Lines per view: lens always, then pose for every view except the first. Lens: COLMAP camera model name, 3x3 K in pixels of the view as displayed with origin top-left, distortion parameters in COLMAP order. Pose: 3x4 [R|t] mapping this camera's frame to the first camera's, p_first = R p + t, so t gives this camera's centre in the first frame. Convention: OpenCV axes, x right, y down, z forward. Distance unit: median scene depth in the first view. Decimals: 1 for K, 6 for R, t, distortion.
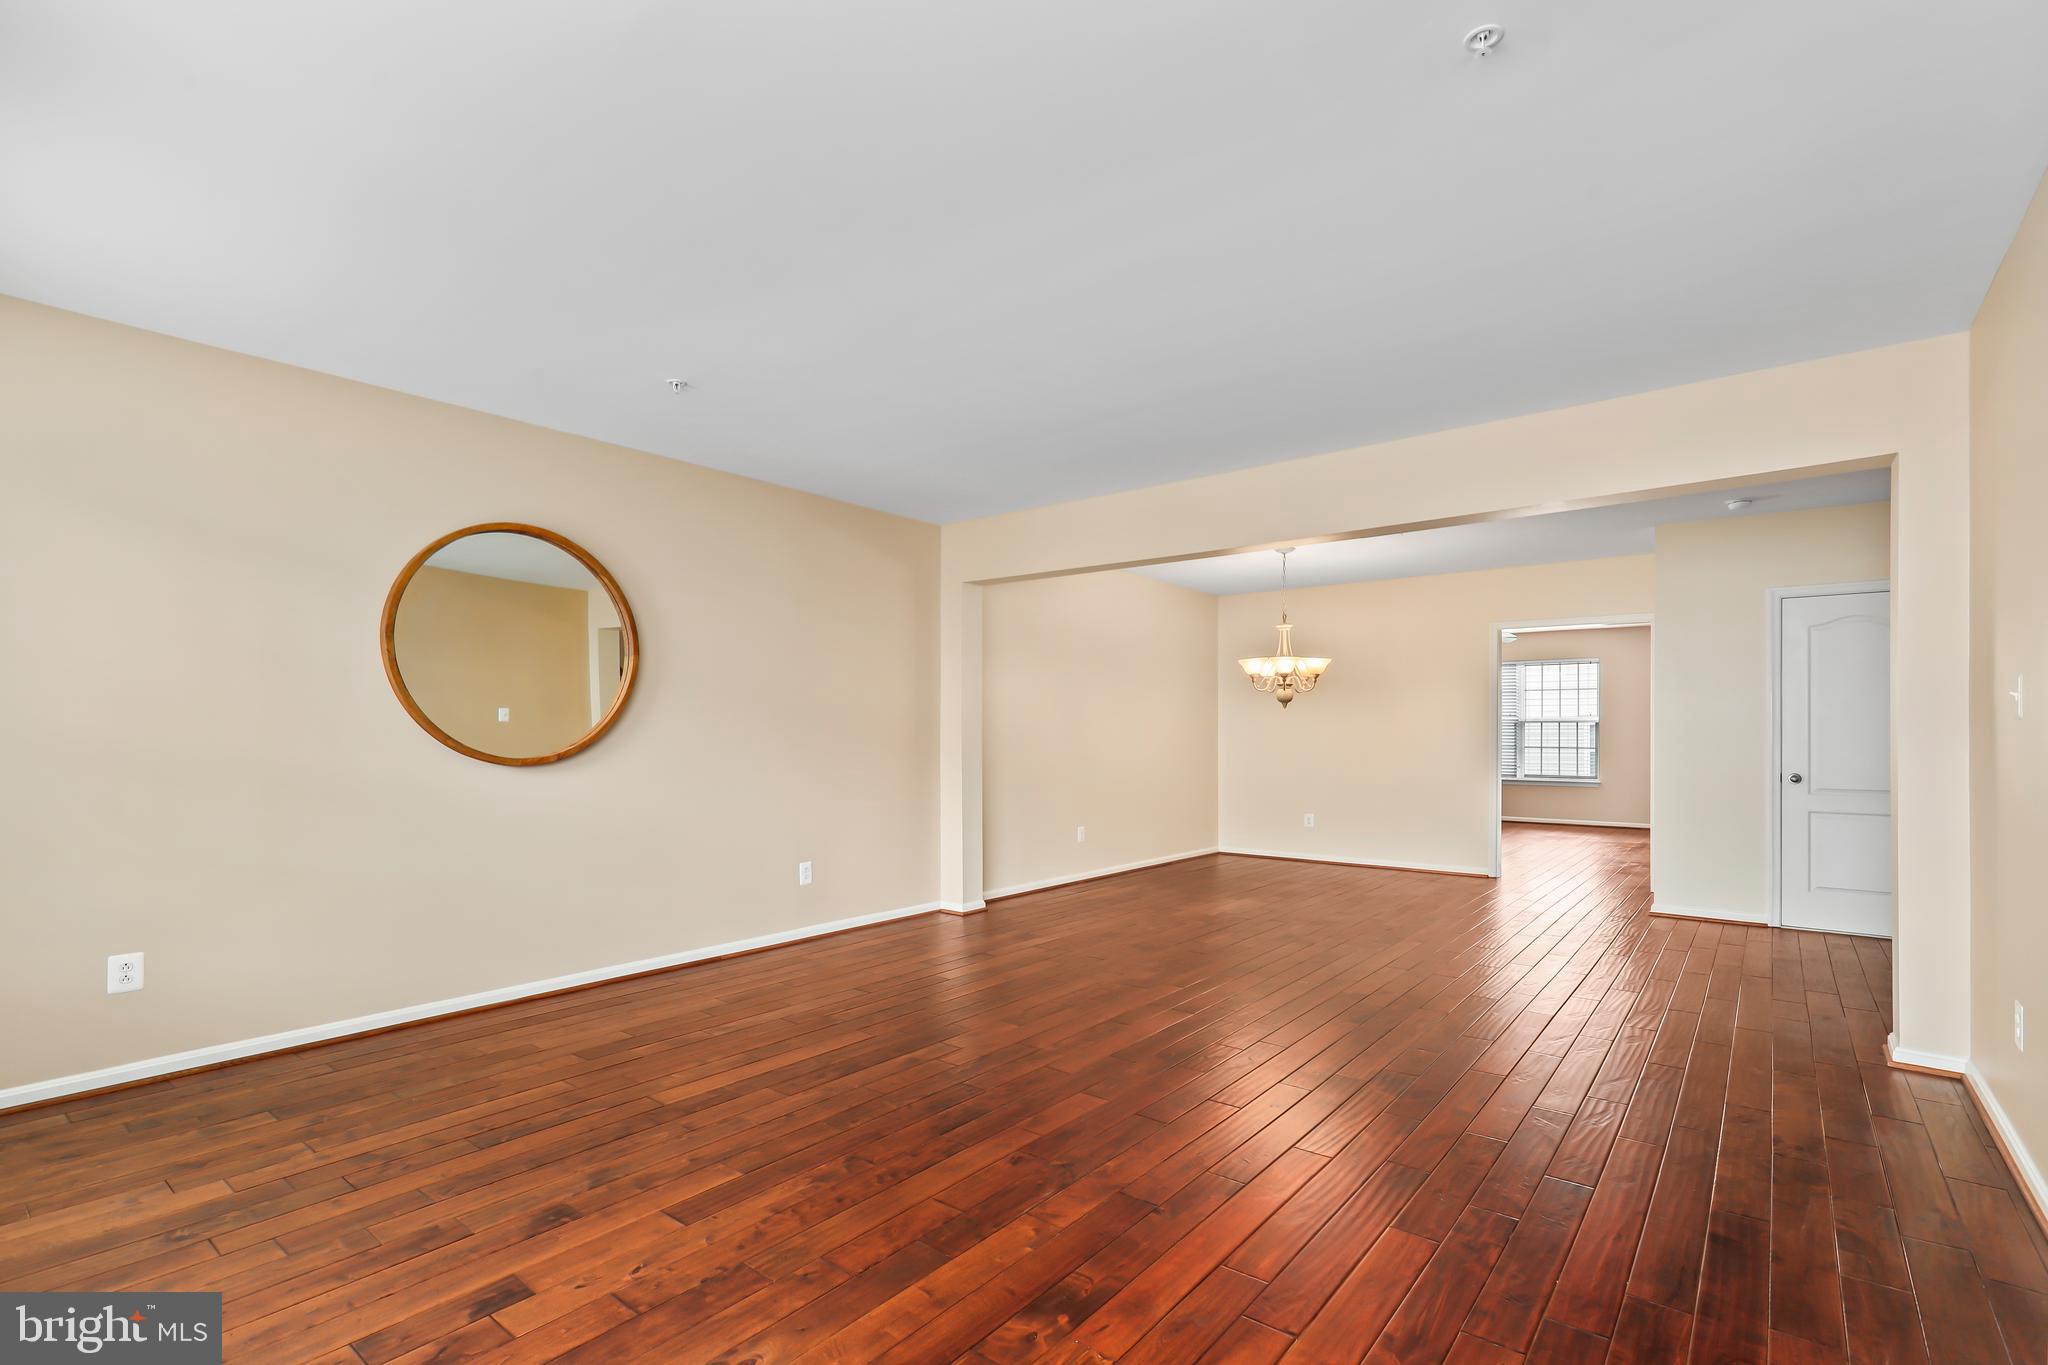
lens RADIAL K [[946.5, 0, 1020.6], [0, 946.5, 726.1], [0, 0, 1]] dist [0.000437, 0.000435]
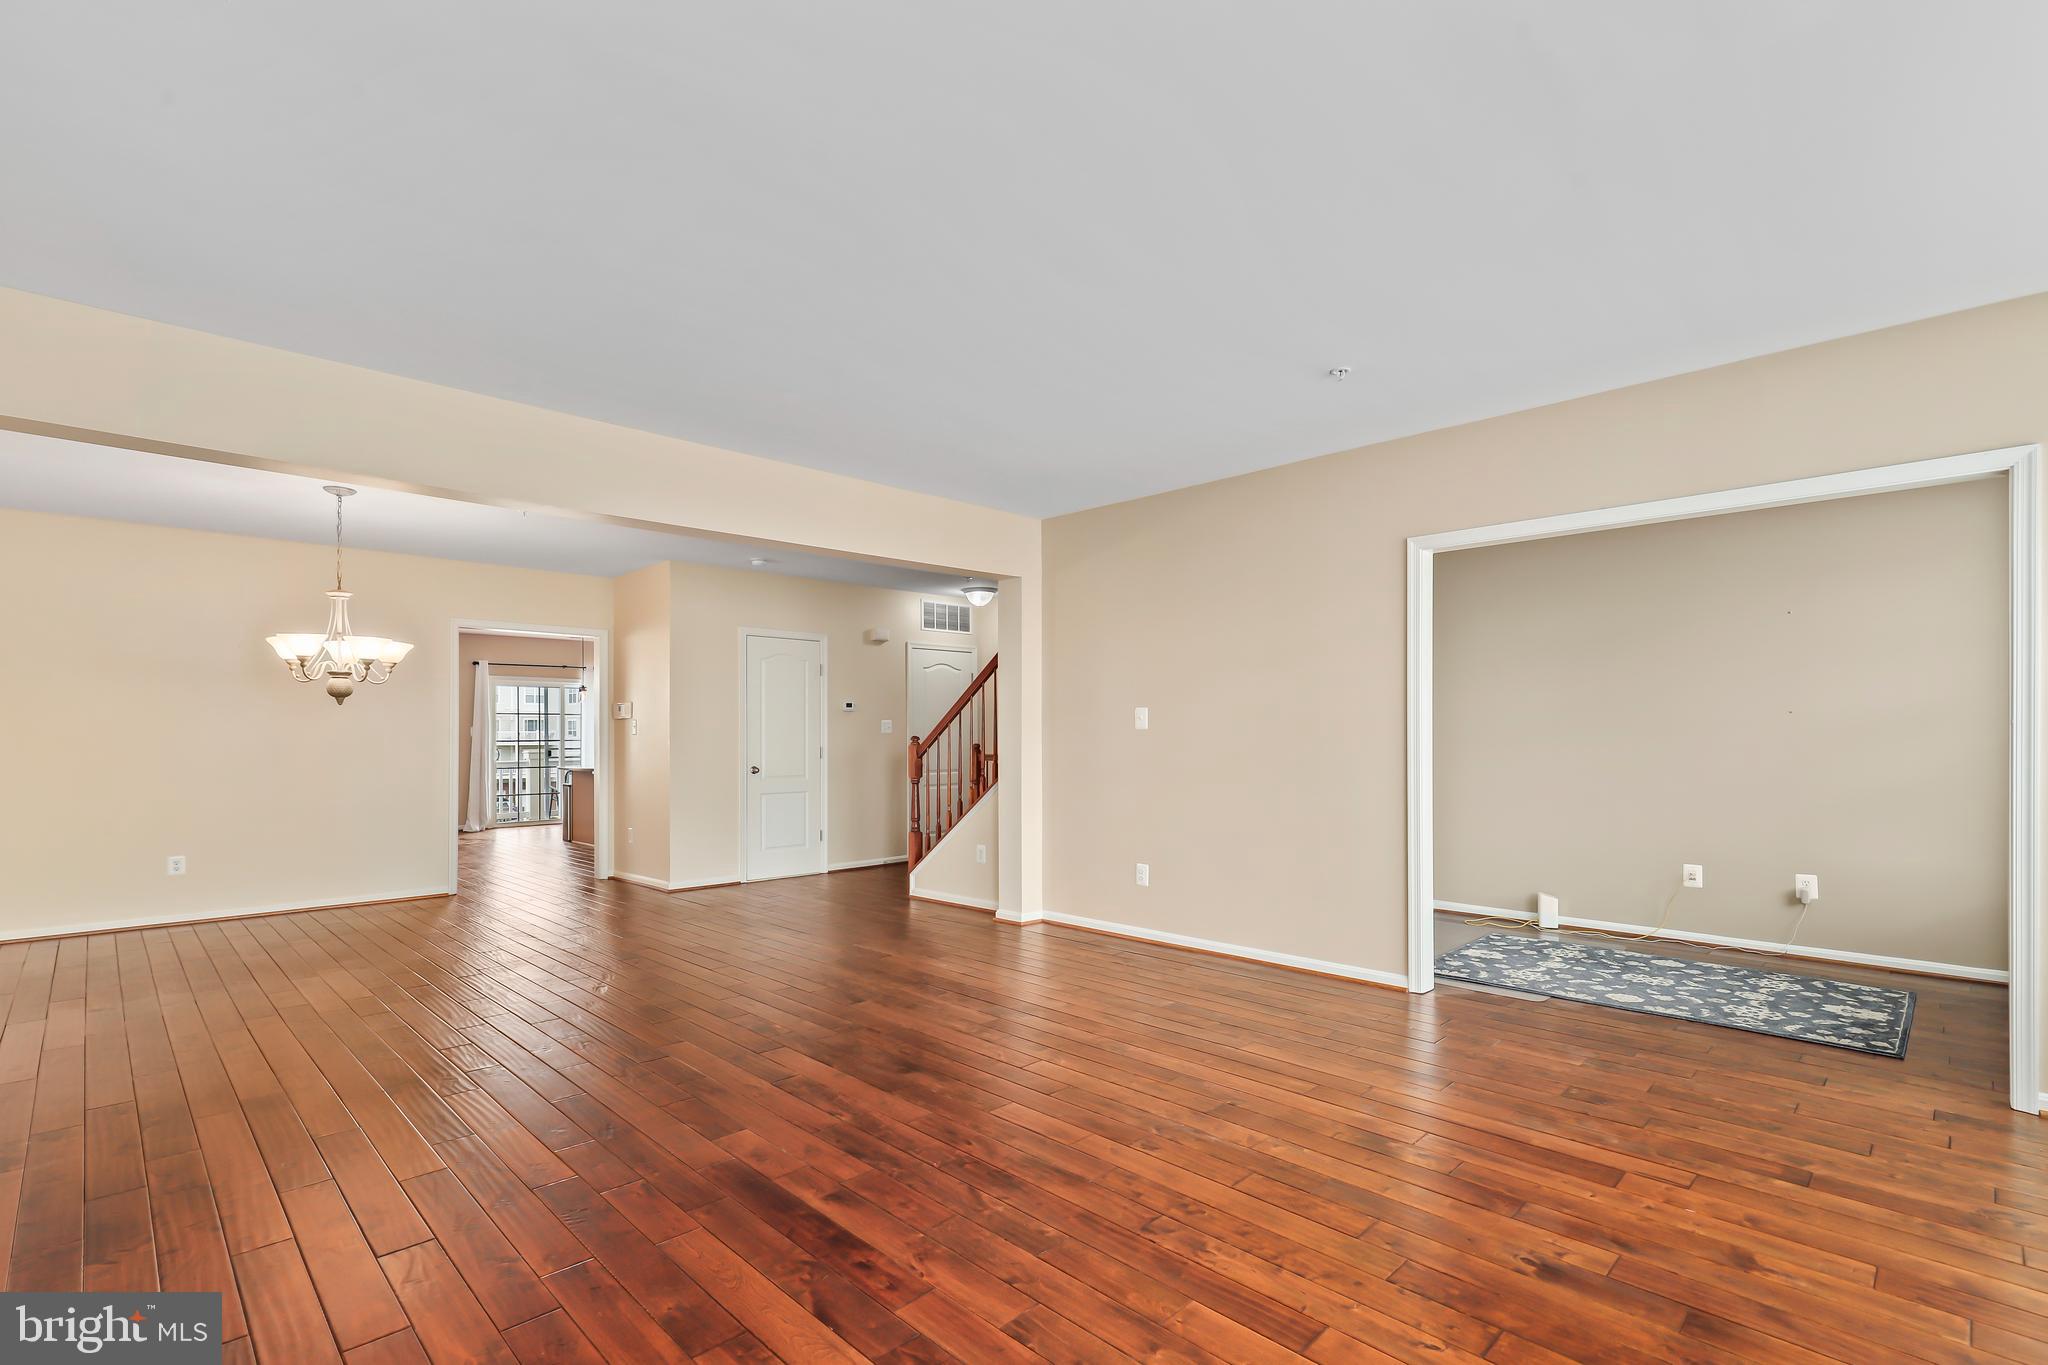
lens RADIAL K [[946.5, 0, 1026.4], [0, 946.5, 728.6], [0, 0, 1]] dist [0.000437, 0.000435]
pose [[0.114690, 0.004887, 0.993389, -0.489578], [-0.002679, 0.999986, -0.004610, 0.001426], [-0.993398, -0.002133, 0.114701, 0.470104]]
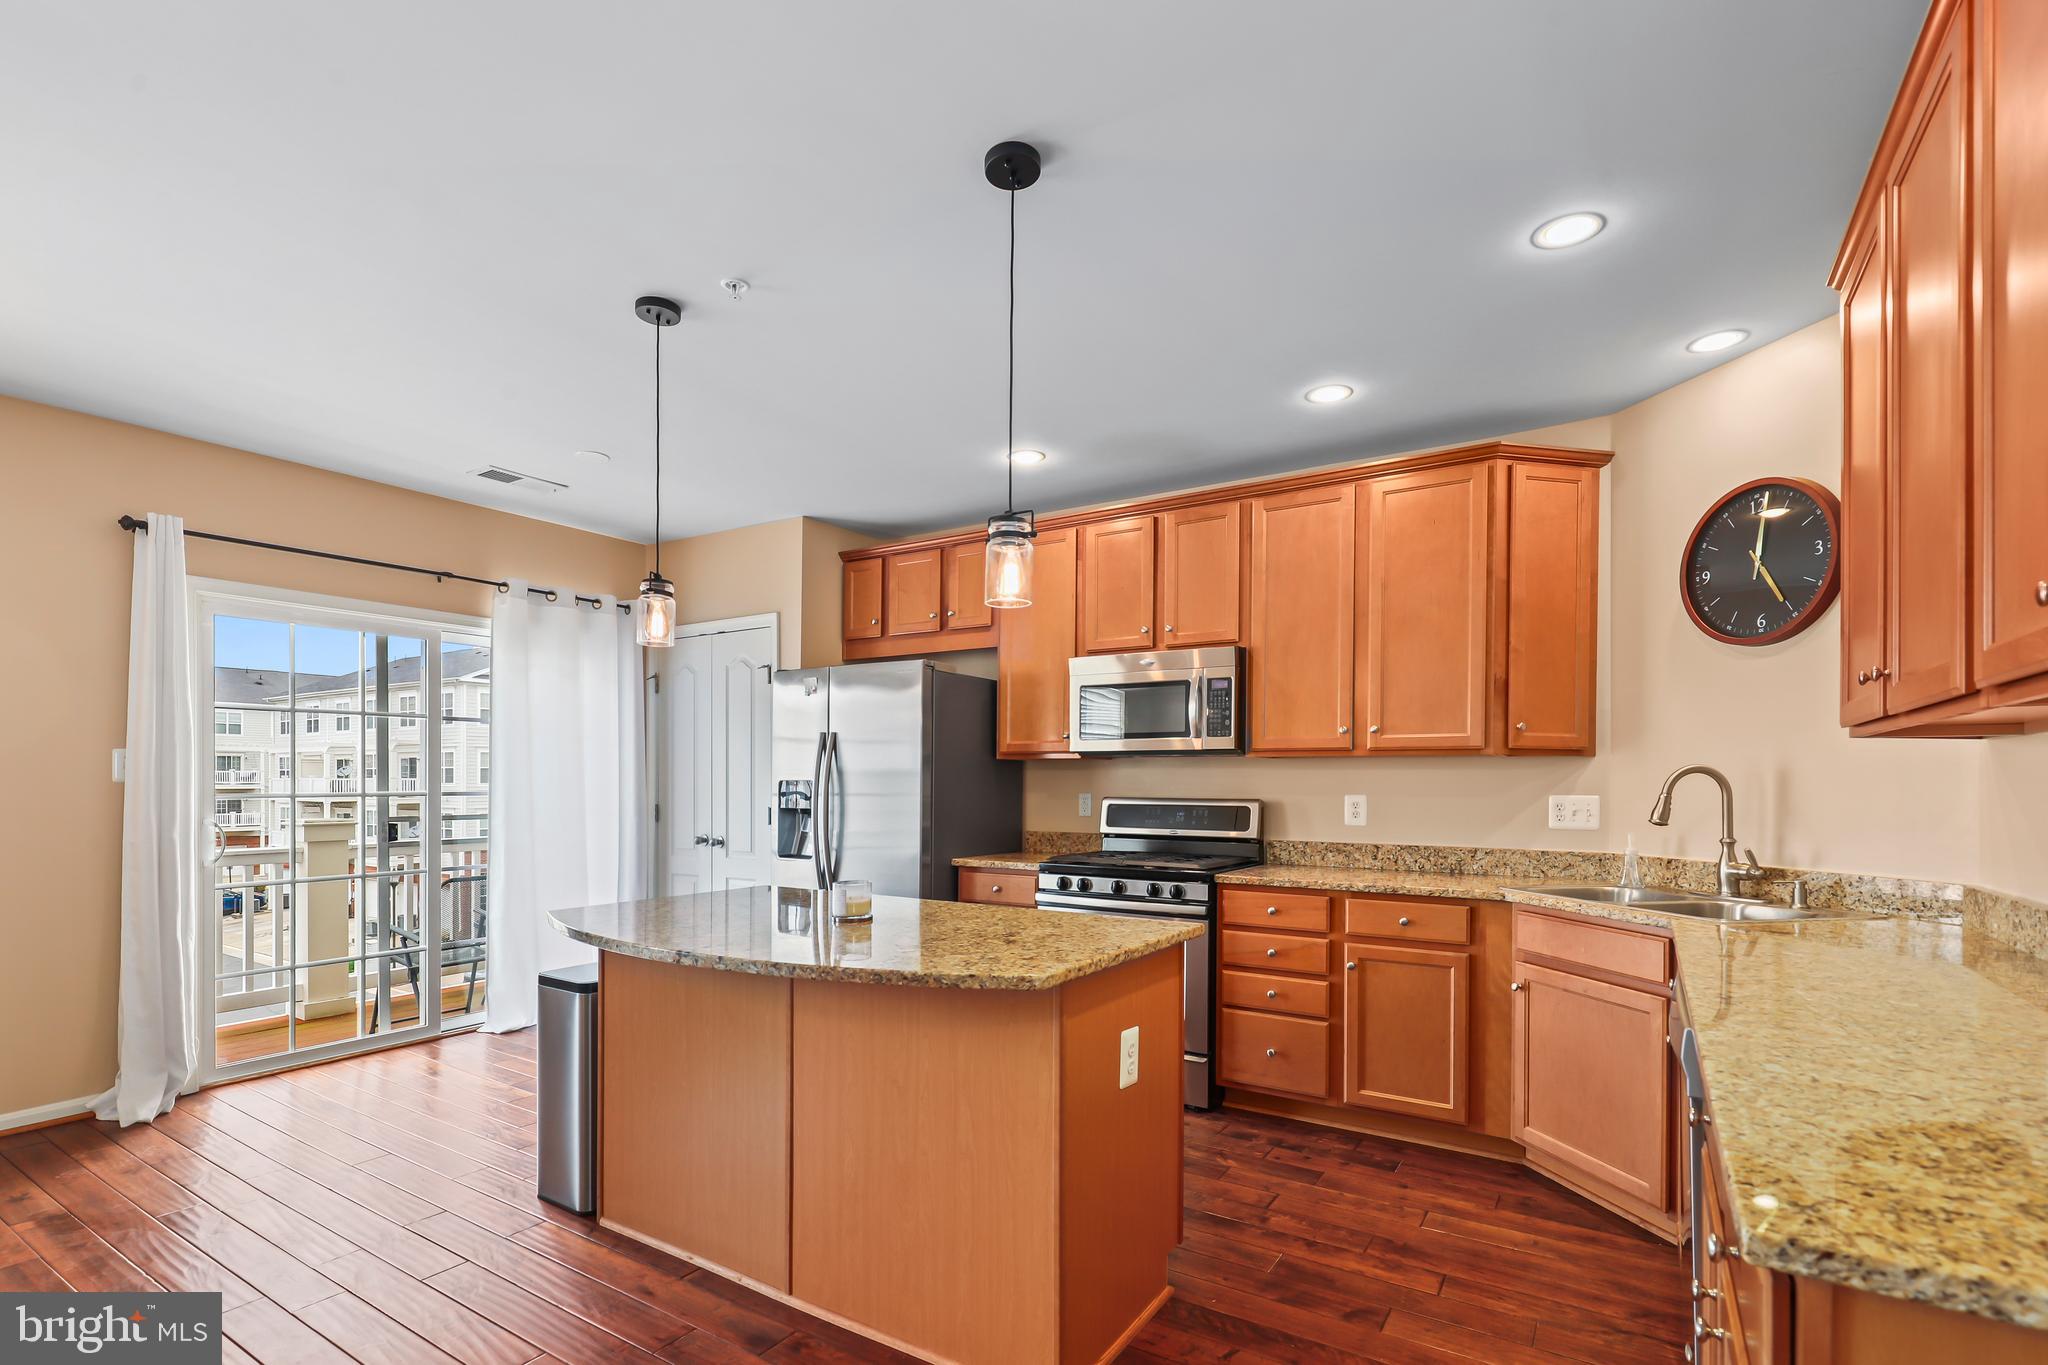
lens RADIAL K [[946.5, 0, 1026.2], [0, 946.5, 791.8], [0, 0, 1]] dist [0.000437, 0.000435]
pose [[-0.098451, -0.016650, 0.995003, 0.849848], [-0.010280, 0.999824, 0.015714, 0.003141], [-0.995089, -0.008682, -0.098605, 1.456509]]
